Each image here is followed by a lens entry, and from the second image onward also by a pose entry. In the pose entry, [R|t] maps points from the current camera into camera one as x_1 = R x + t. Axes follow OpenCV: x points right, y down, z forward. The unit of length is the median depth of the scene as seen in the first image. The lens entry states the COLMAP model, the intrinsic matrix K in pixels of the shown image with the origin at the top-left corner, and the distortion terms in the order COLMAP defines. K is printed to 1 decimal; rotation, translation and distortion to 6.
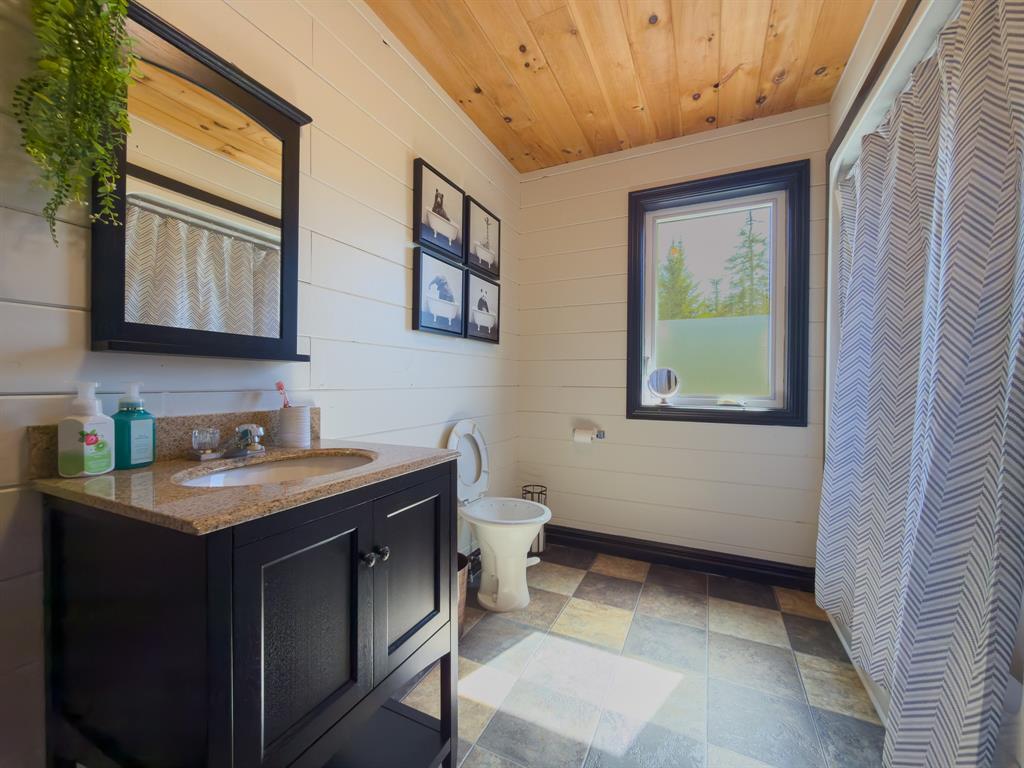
lens RADIAL K [[410.2, 0, 514.2], [0, 410.2, 386.0], [0, 0, 1]] dist [0.000934, -0.000514]
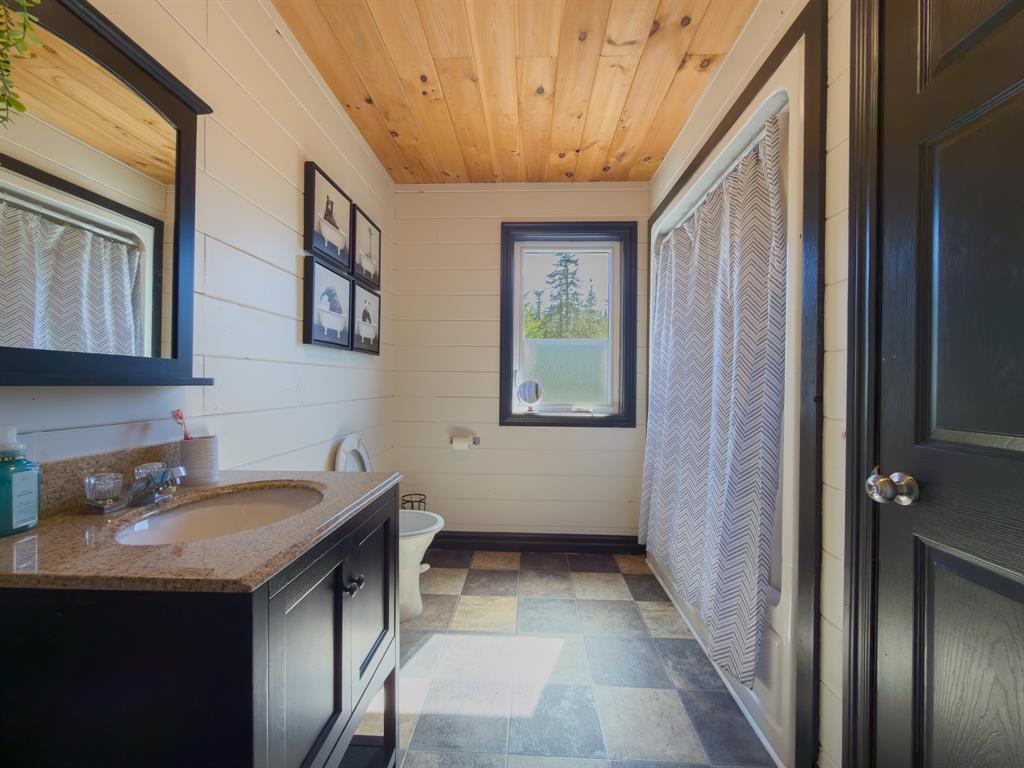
lens RADIAL K [[410.2, 0, 513.2], [0, 410.2, 386.0], [0, 0, 1]] dist [0.000934, -0.000514]
pose [[0.919960, -0.001944, 0.392006, -0.160040], [0.001384, 0.999998, 0.001711, -0.037425], [-0.392009, -0.001031, 0.919961, -0.044118]]
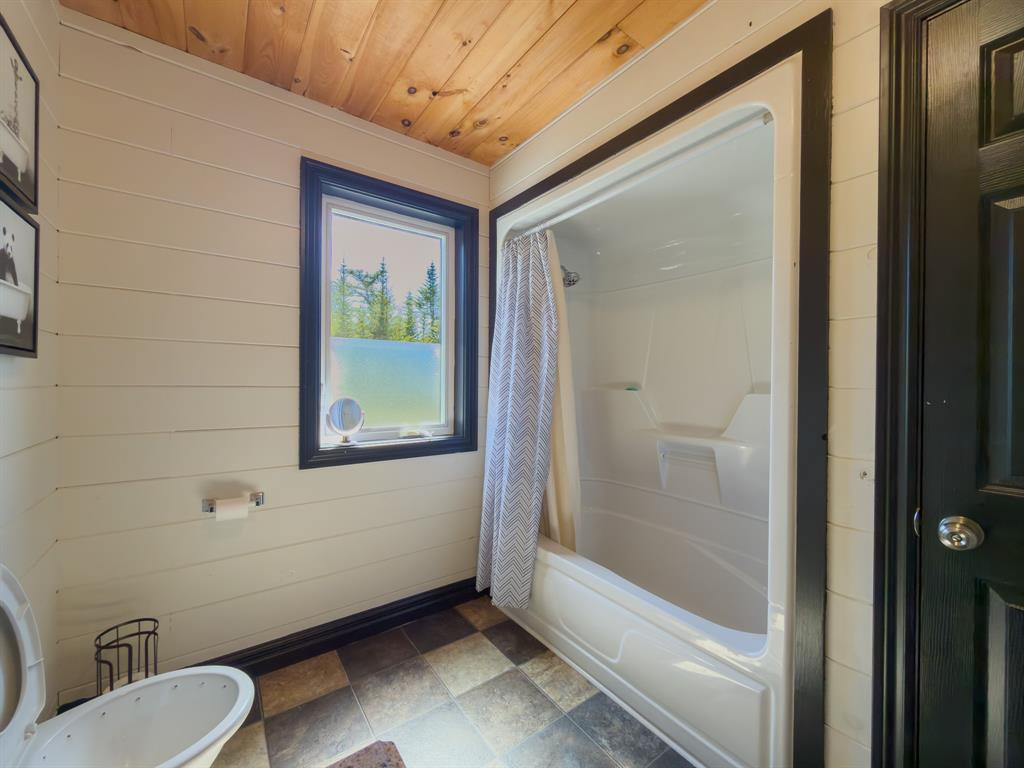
lens RADIAL K [[410.2, 0, 511.7], [0, 410.2, 386.4], [0, 0, 1]] dist [0.000934, -0.000514]
pose [[0.475723, -0.011136, 0.879525, -0.230895], [0.003796, 0.999937, 0.010608, -0.091834], [-0.879587, -0.001708, 0.475735, 0.414603]]
